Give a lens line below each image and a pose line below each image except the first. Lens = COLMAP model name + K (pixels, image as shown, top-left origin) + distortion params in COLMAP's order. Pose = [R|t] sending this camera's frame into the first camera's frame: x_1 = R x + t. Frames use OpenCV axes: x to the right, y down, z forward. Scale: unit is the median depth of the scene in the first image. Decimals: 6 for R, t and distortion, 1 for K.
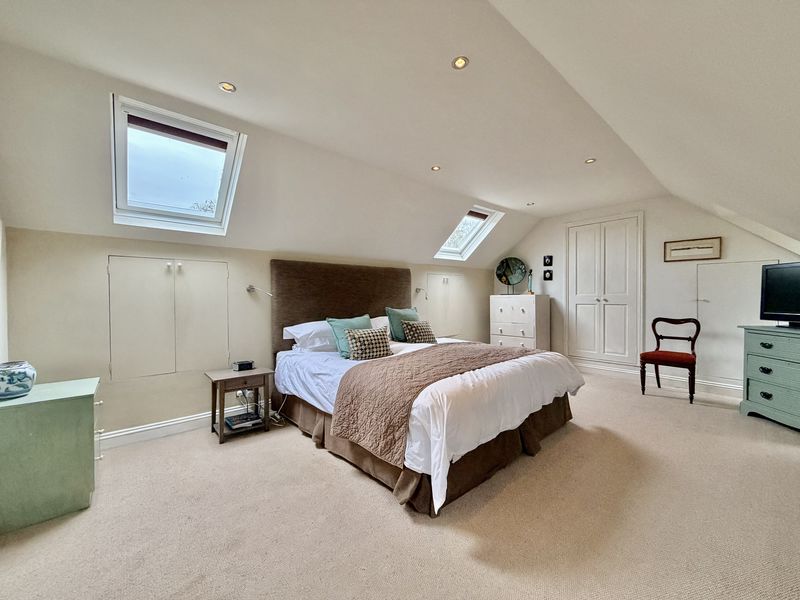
lens RADIAL K [[318.8, 0, 400.6], [0, 318.8, 299.5], [0, 0, 1]] dist [0.003469, -0.000689]
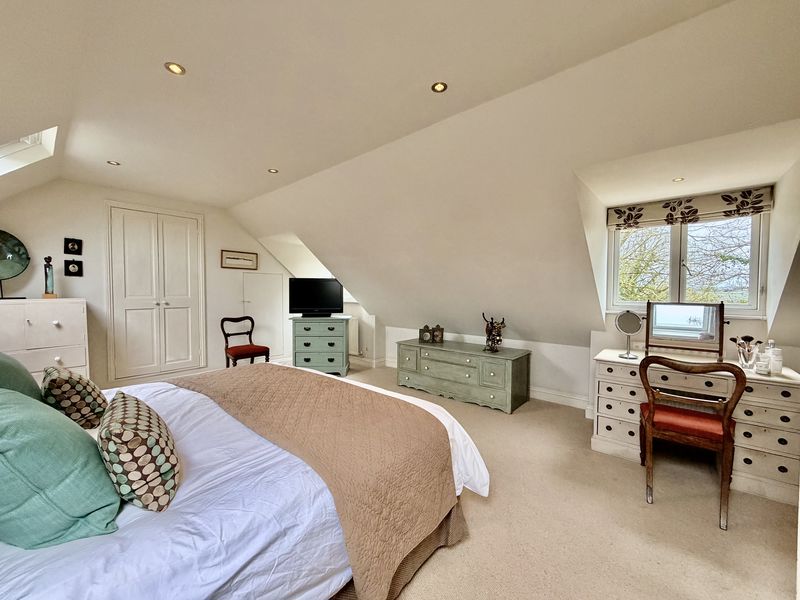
lens RADIAL K [[318.8, 0, 400.1], [0, 318.8, 300.8], [0, 0, 1]] dist [0.003469, -0.000689]
pose [[-0.152170, -0.036419, 0.987683, -0.380143], [-0.000558, 0.999324, 0.036762, -0.043659], [-0.988354, 0.005043, -0.152087, 0.563871]]
